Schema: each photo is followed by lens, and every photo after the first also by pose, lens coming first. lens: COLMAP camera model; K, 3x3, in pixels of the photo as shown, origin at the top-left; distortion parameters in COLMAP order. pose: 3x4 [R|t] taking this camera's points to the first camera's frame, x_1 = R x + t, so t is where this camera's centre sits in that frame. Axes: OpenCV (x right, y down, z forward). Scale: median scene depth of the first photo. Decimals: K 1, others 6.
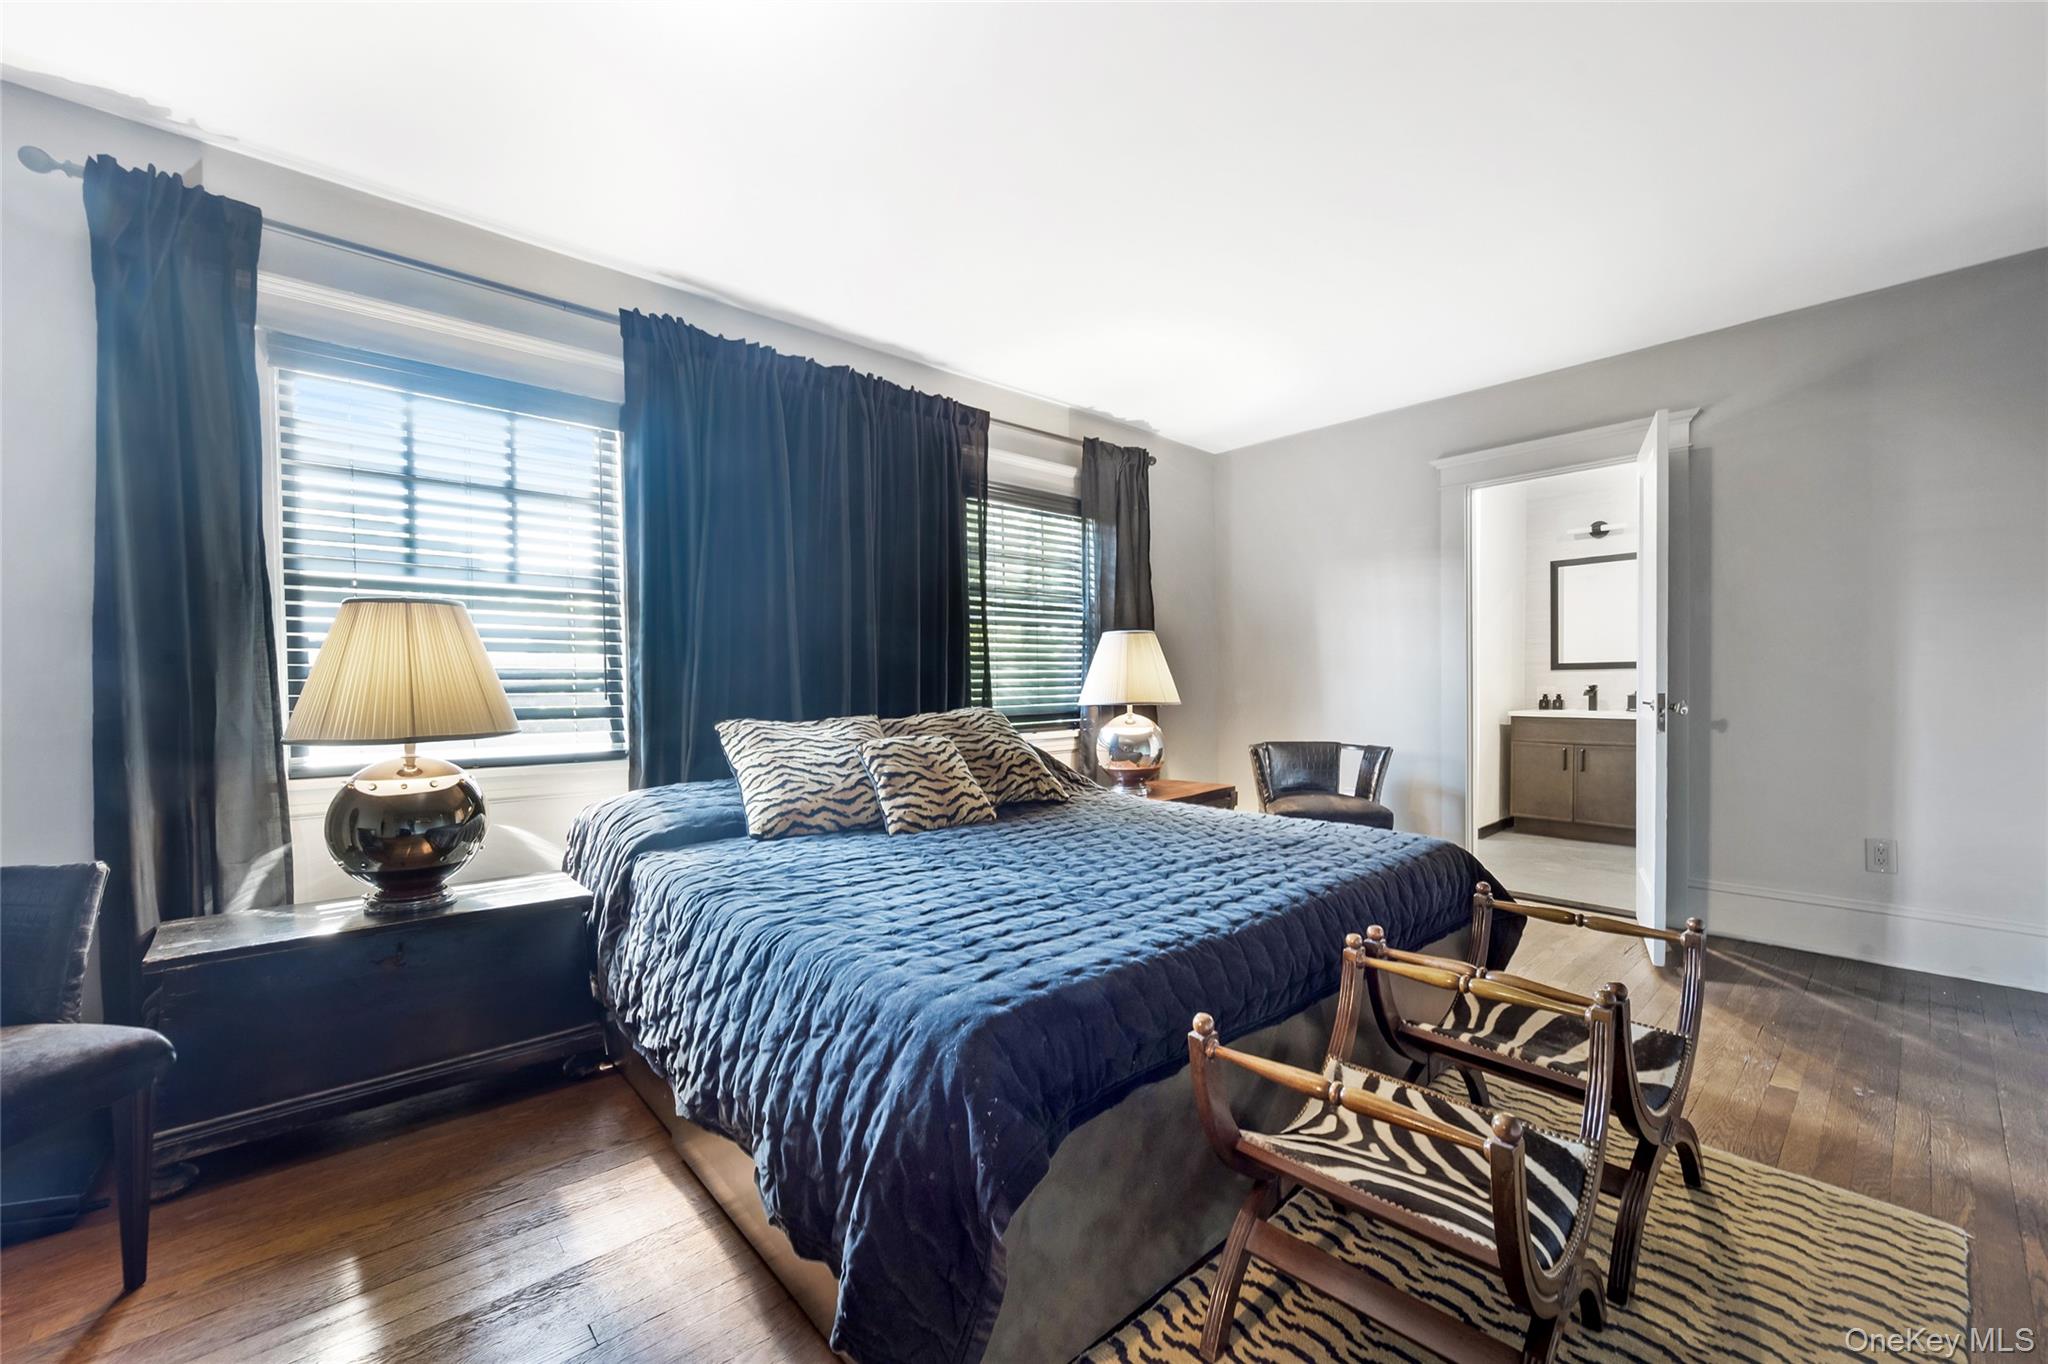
lens RADIAL K [[815.7, 0, 1025.3], [0, 815.7, 691.1], [0, 0, 1]] dist [0.002981, 0.000270]
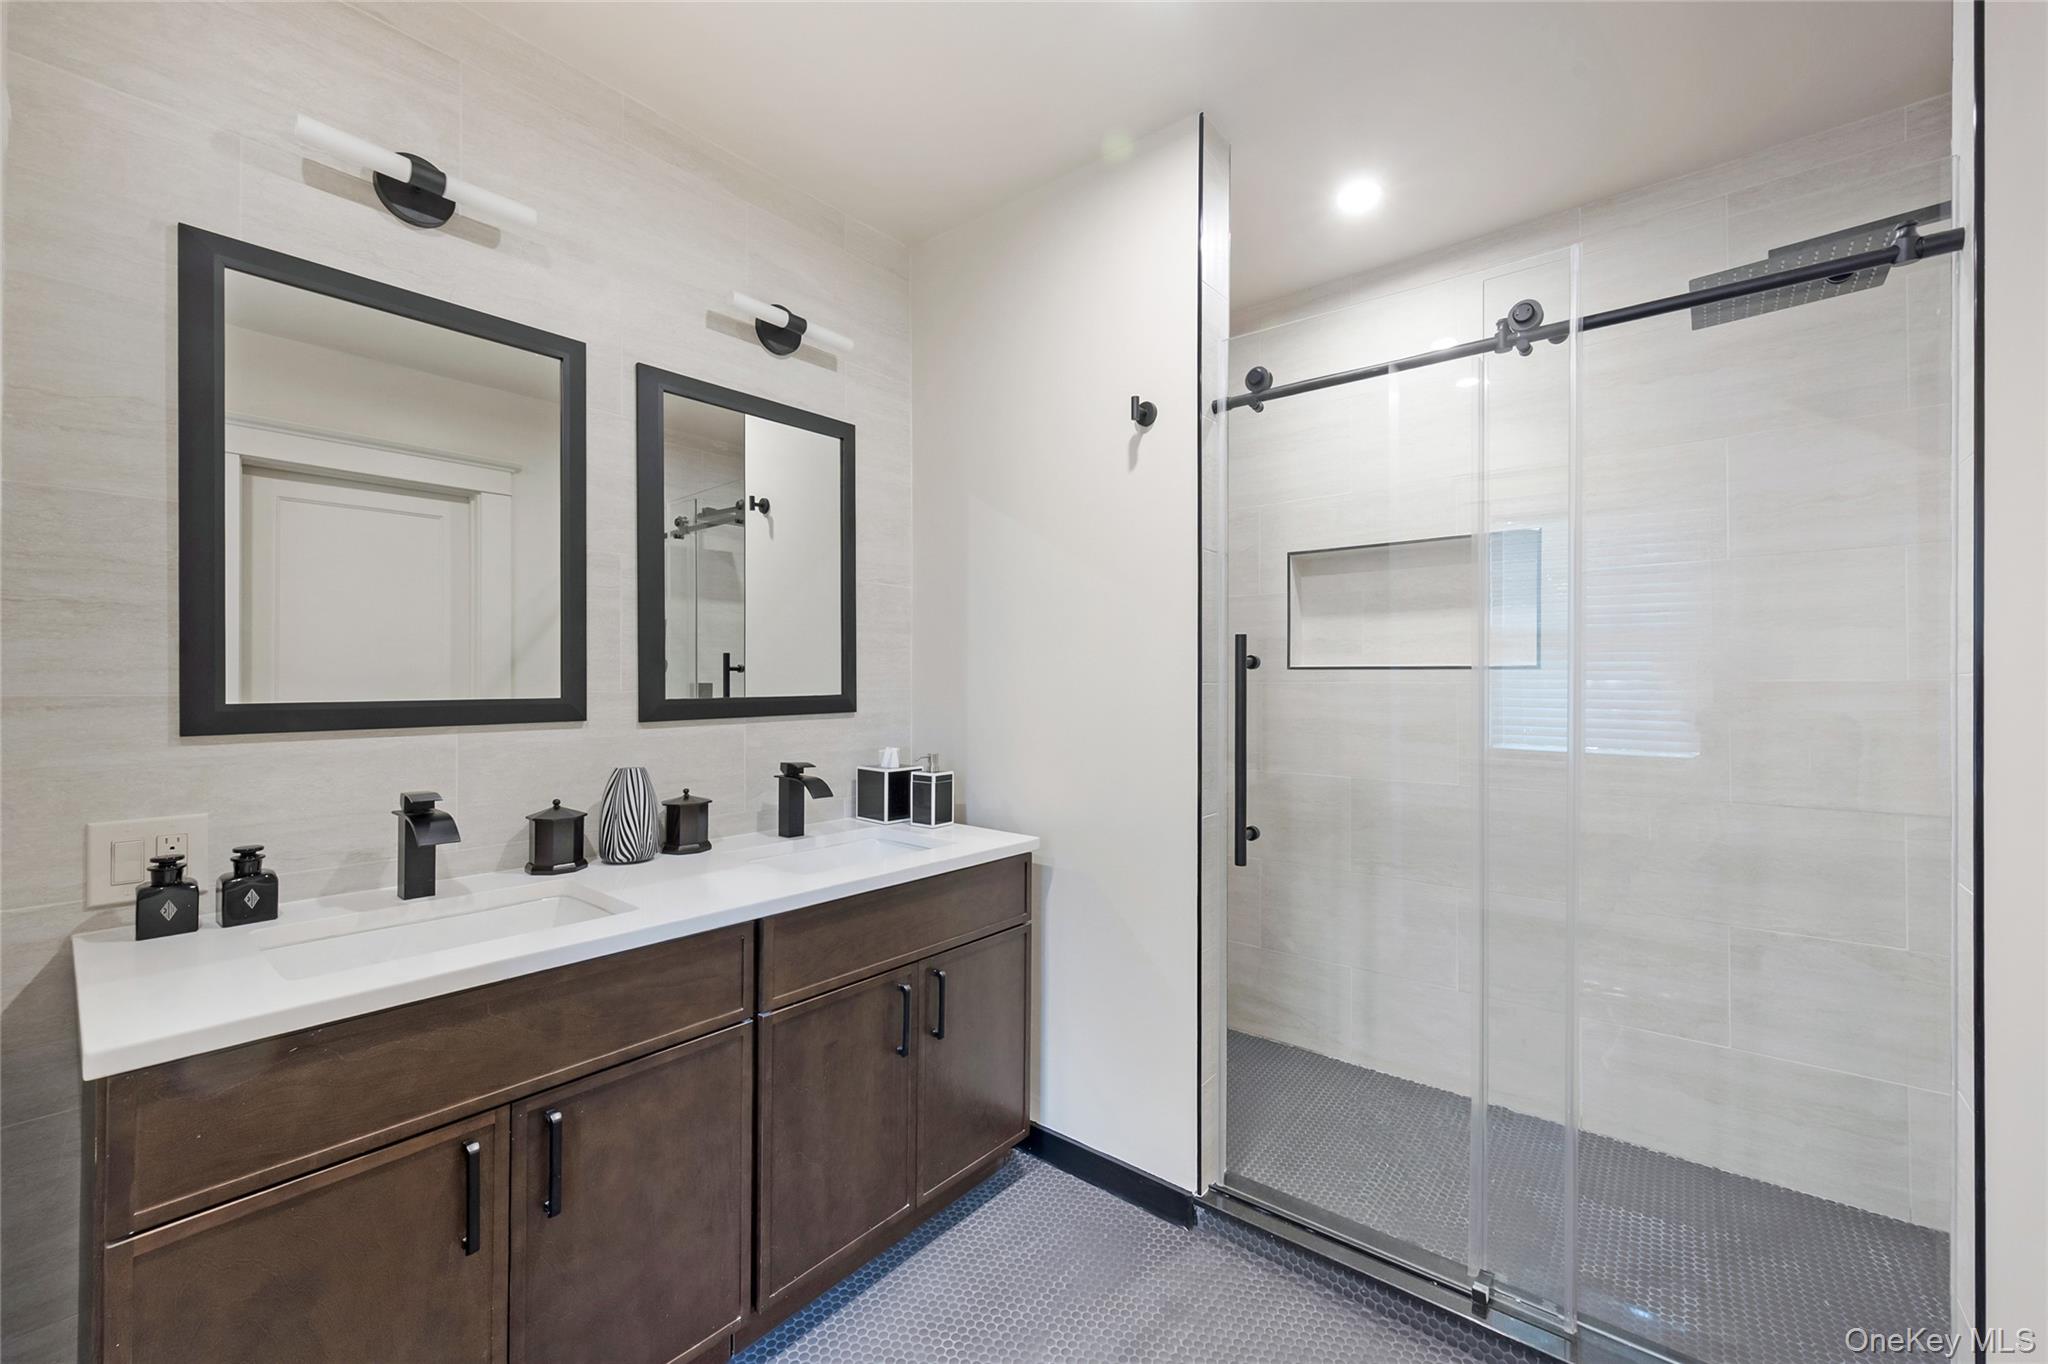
lens RADIAL K [[815.7, 0, 1025.9], [0, 815.7, 684.2], [0, 0, 1]] dist [0.002981, 0.000270]
pose [[-0.136943, 0.011962, 0.990507, 0.406354], [0.013707, 0.999854, -0.010180, -0.034314], [-0.990484, 0.012183, -0.137087, 0.819028]]
